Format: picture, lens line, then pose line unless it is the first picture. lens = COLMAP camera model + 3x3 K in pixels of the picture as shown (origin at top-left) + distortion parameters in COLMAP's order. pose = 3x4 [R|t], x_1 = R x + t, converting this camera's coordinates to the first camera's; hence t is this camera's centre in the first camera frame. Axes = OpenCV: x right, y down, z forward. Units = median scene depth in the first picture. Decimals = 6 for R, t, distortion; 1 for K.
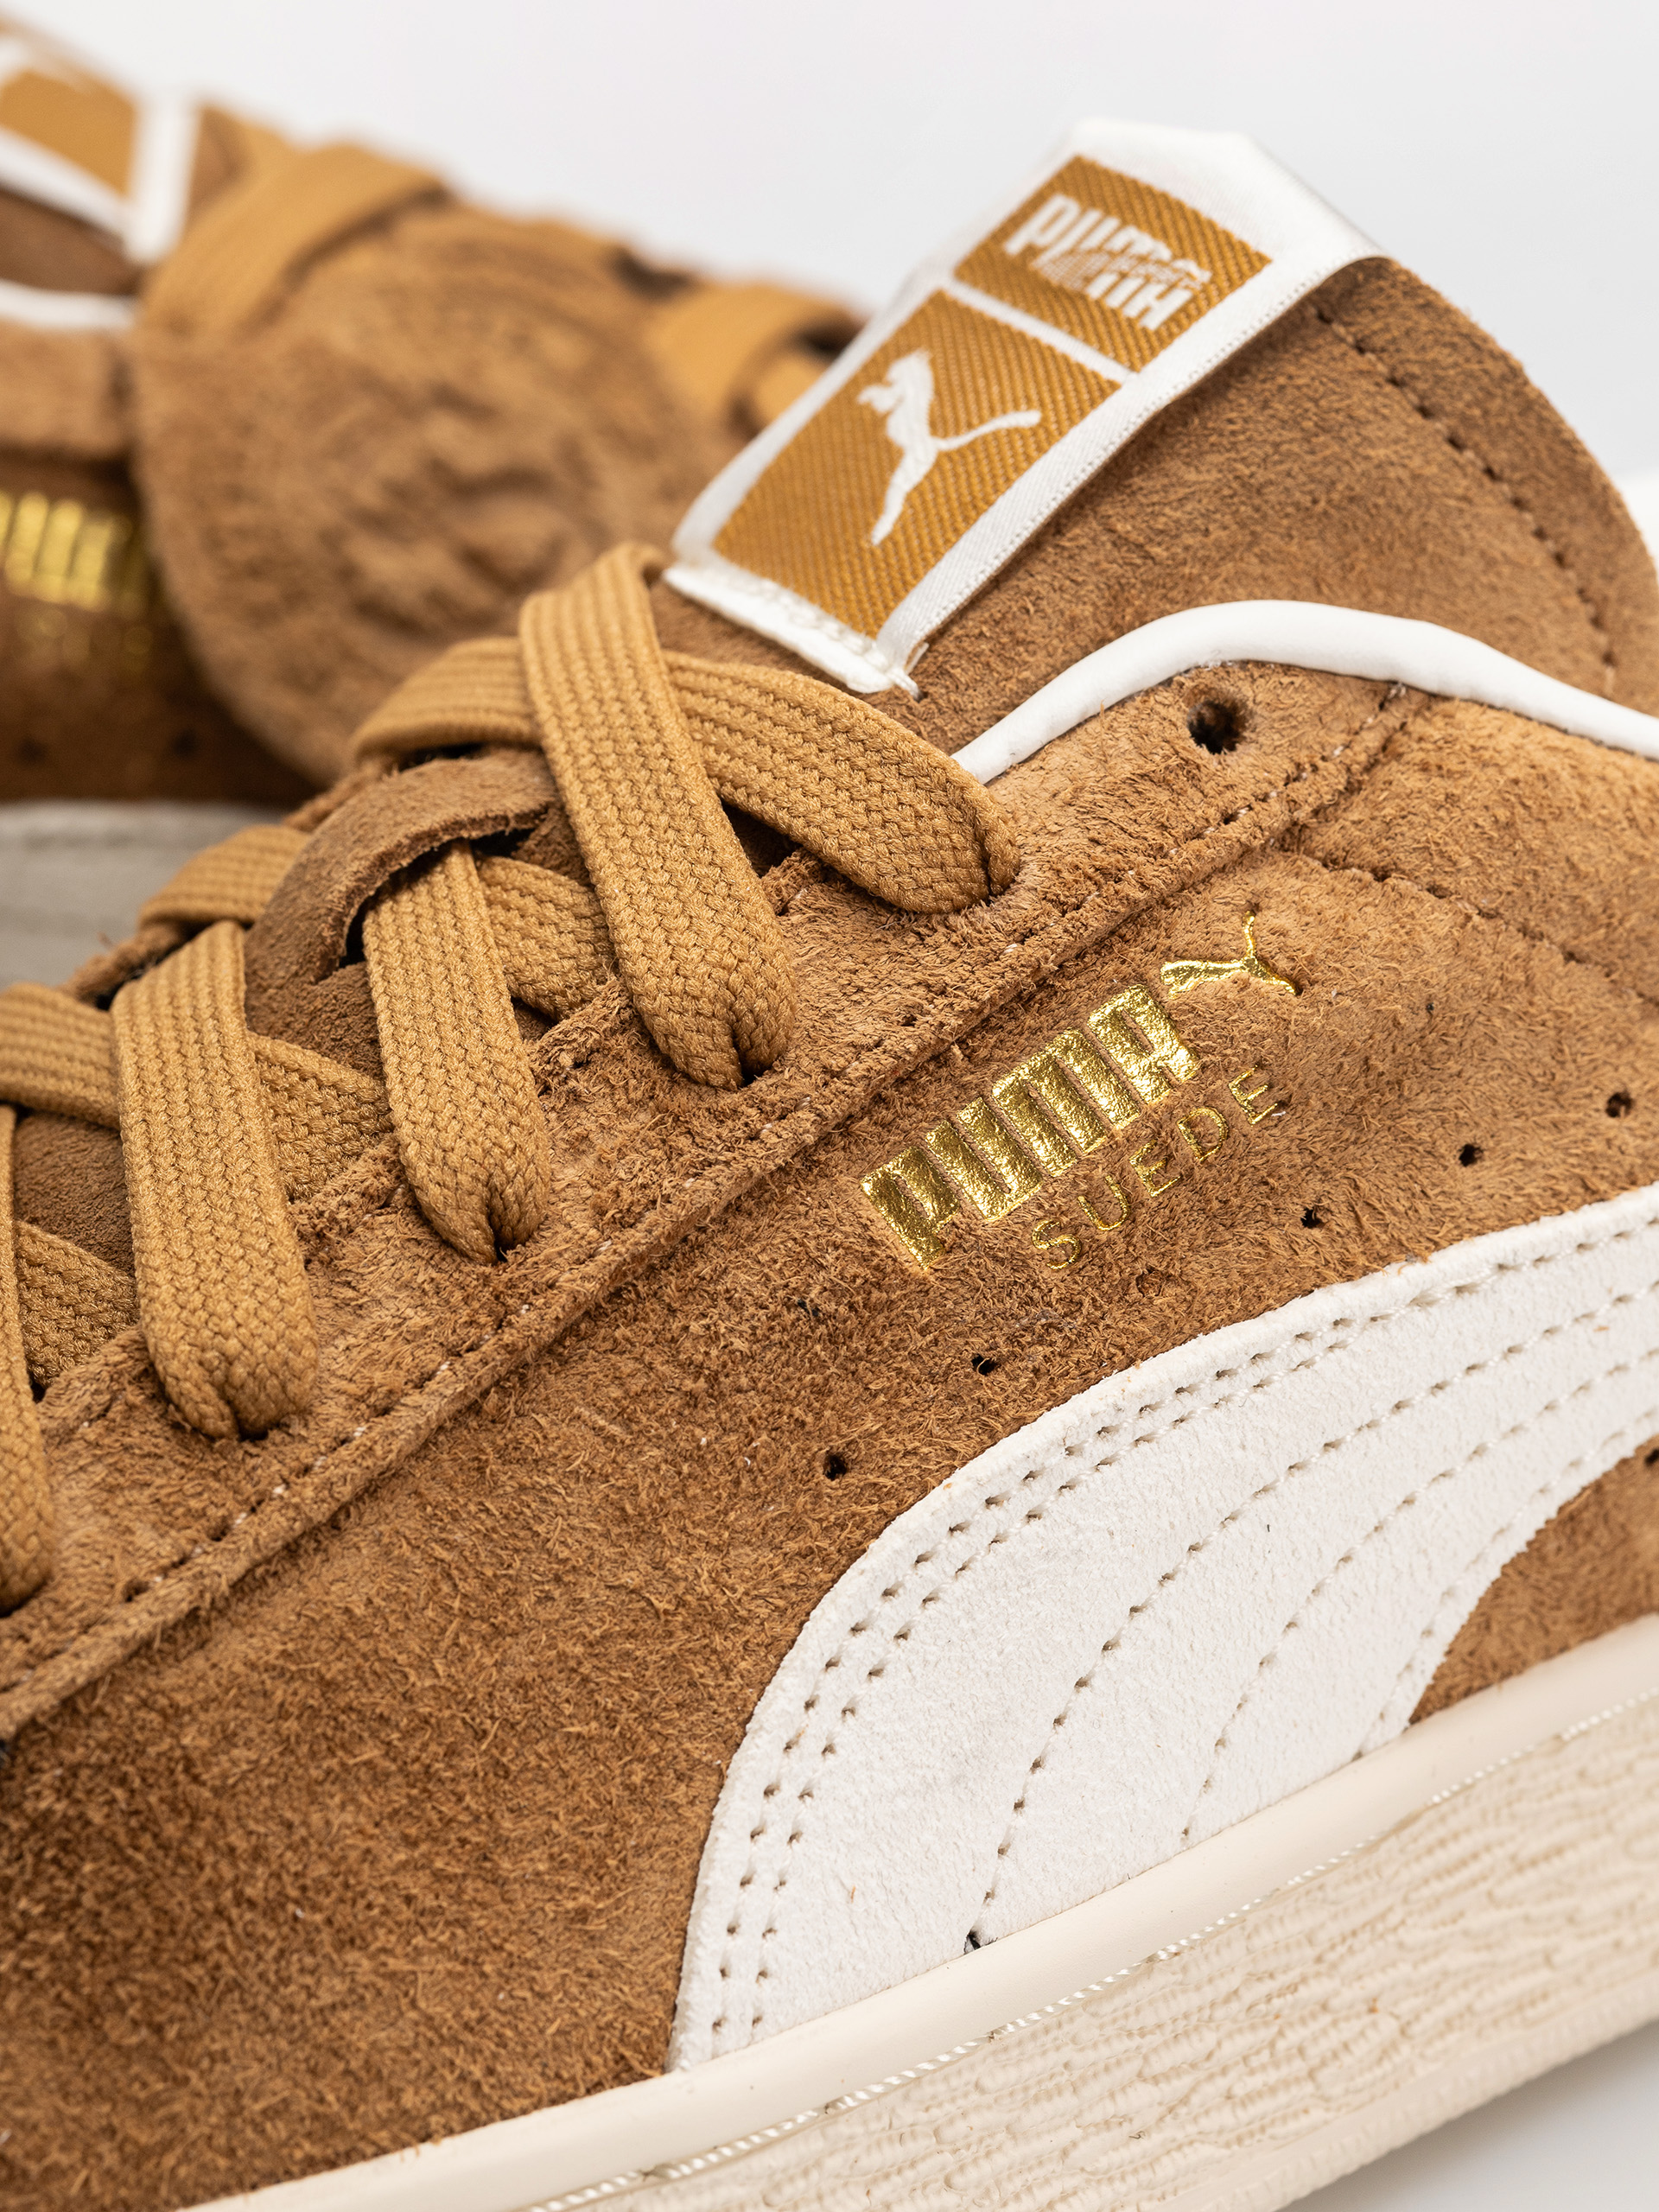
lens RADIAL K [[5280.2, 0, 829.5], [0, 5280.2, 1106.0], [0, 0, 1]] dist [0.153267, 0.279841]
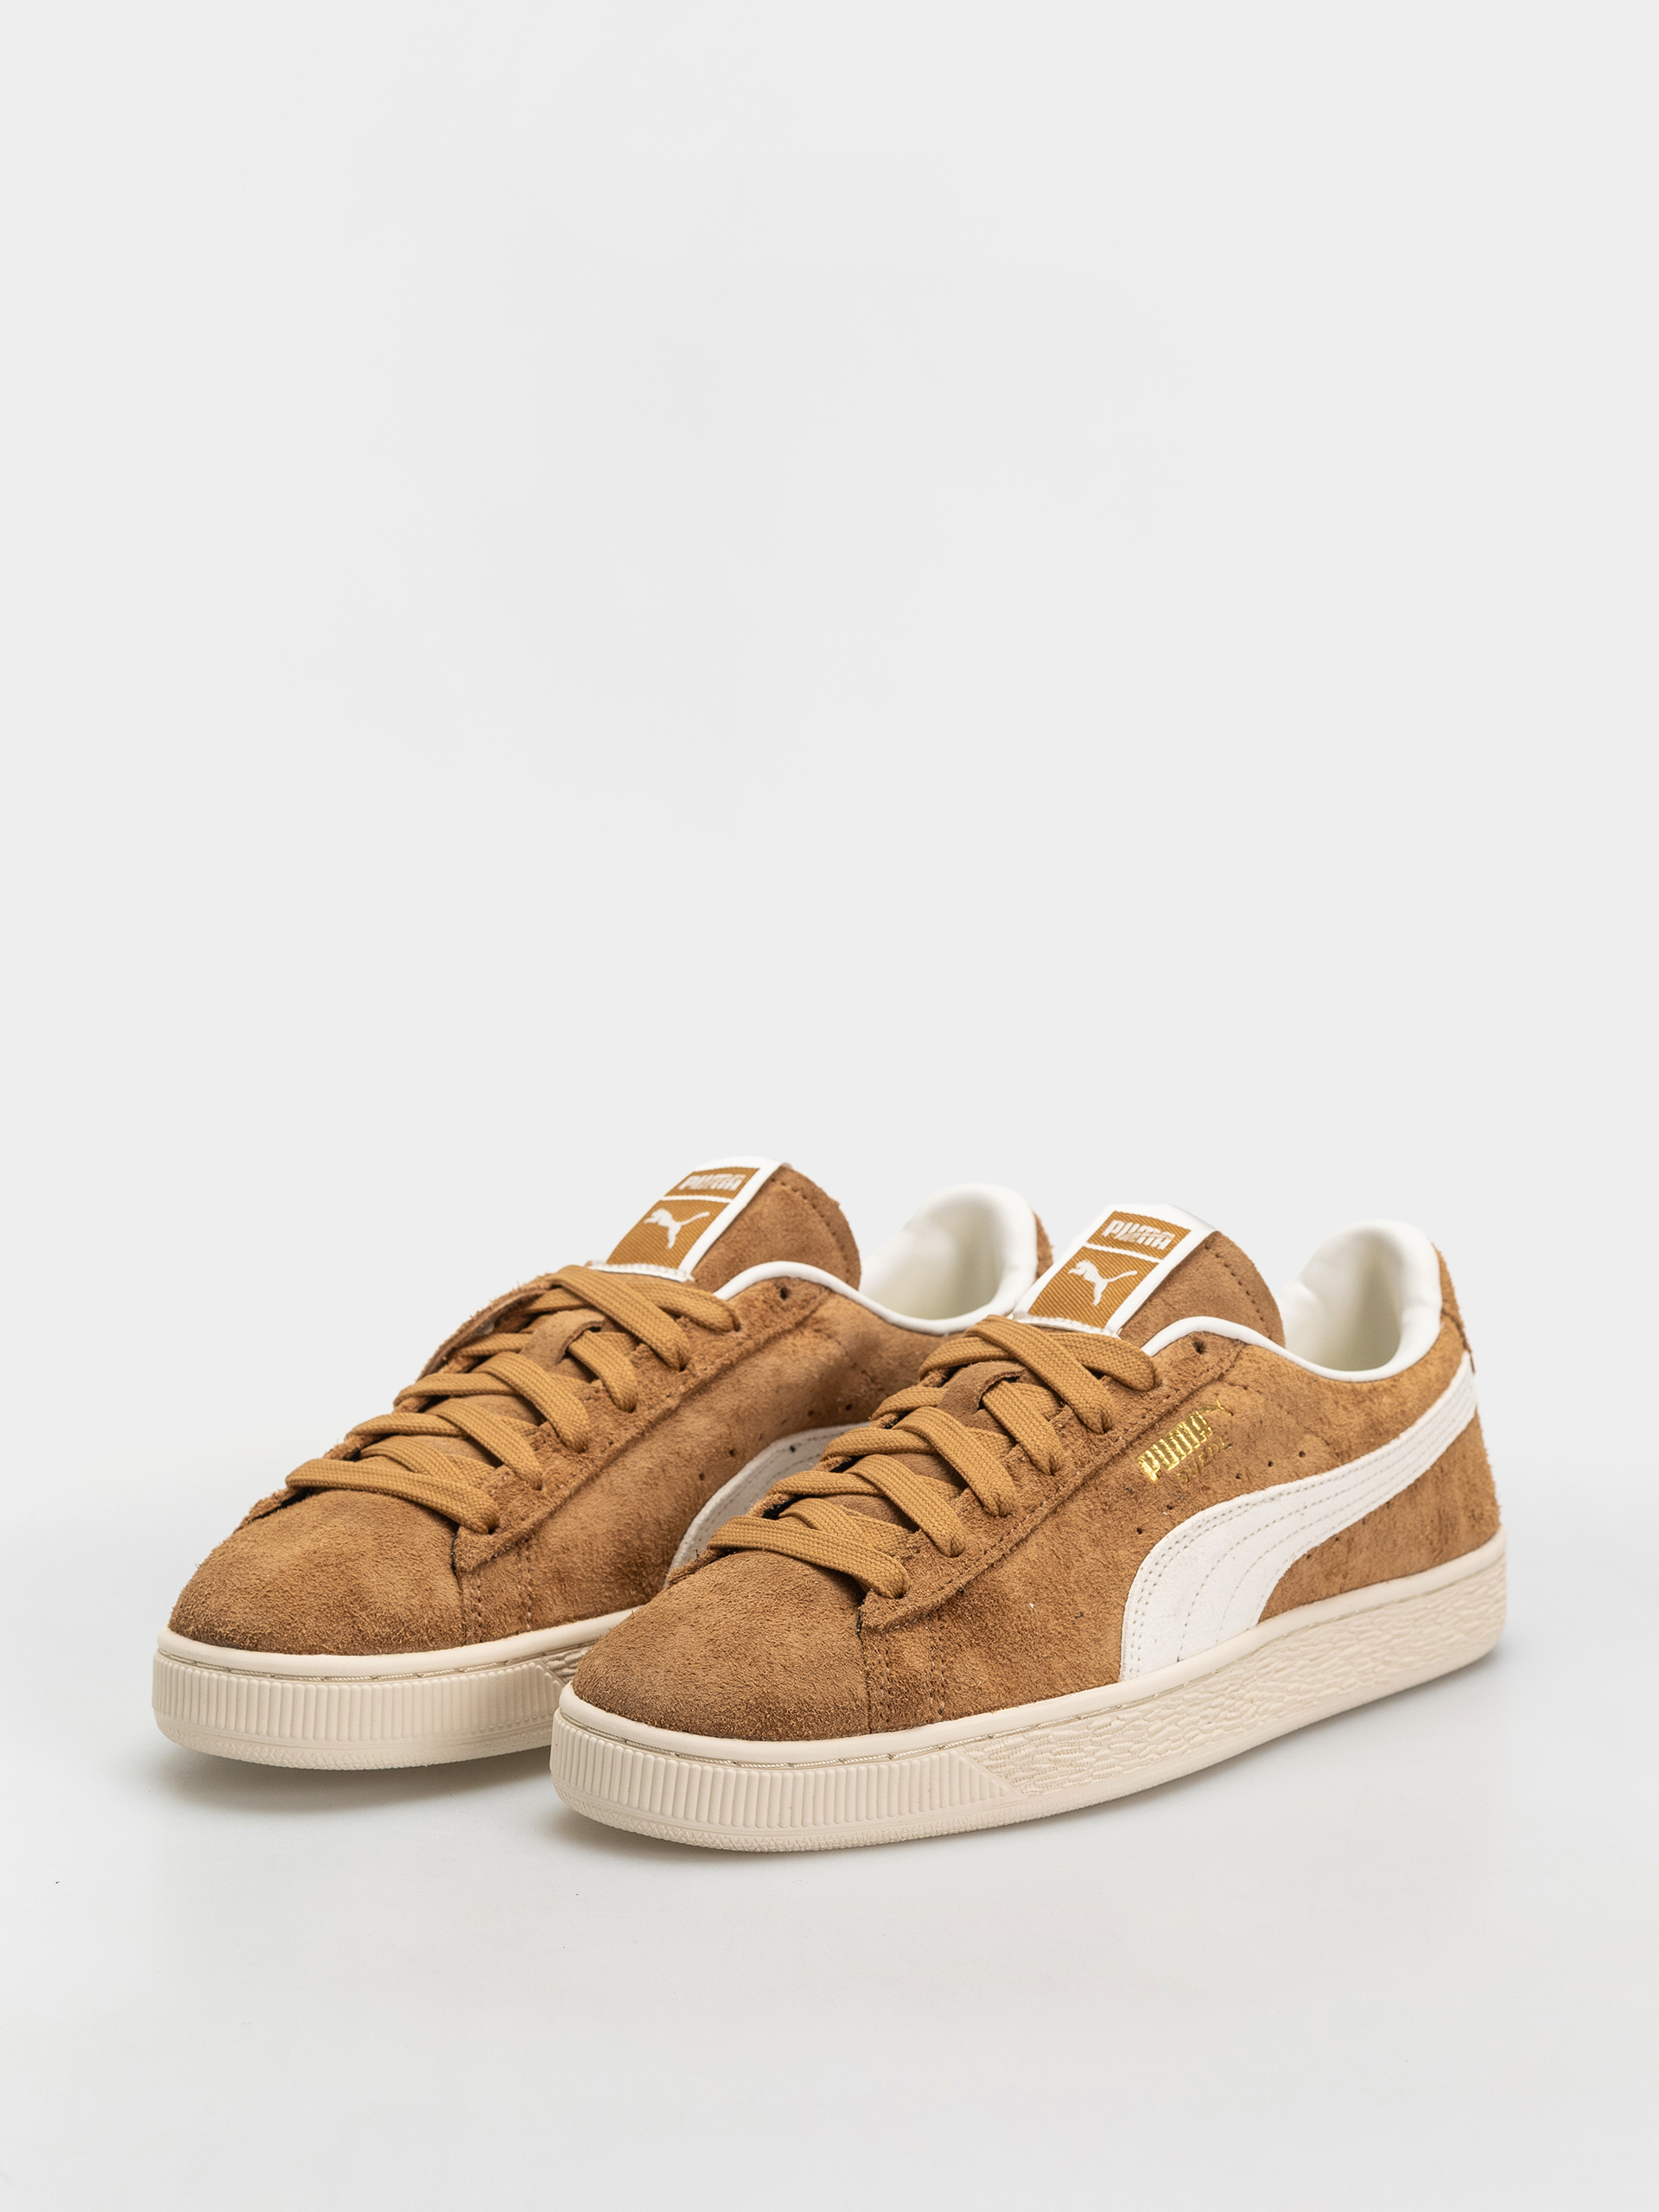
lens RADIAL K [[5280.2, 0, 829.5], [0, 5280.2, 1106.0], [0, 0, 1]] dist [0.153267, 0.279841]
pose [[0.940874, 0.028714, 0.337539, -1.458157], [0.071982, 0.956701, -0.282033, 0.809710], [-0.331022, 0.289654, 0.898067, -2.343934]]
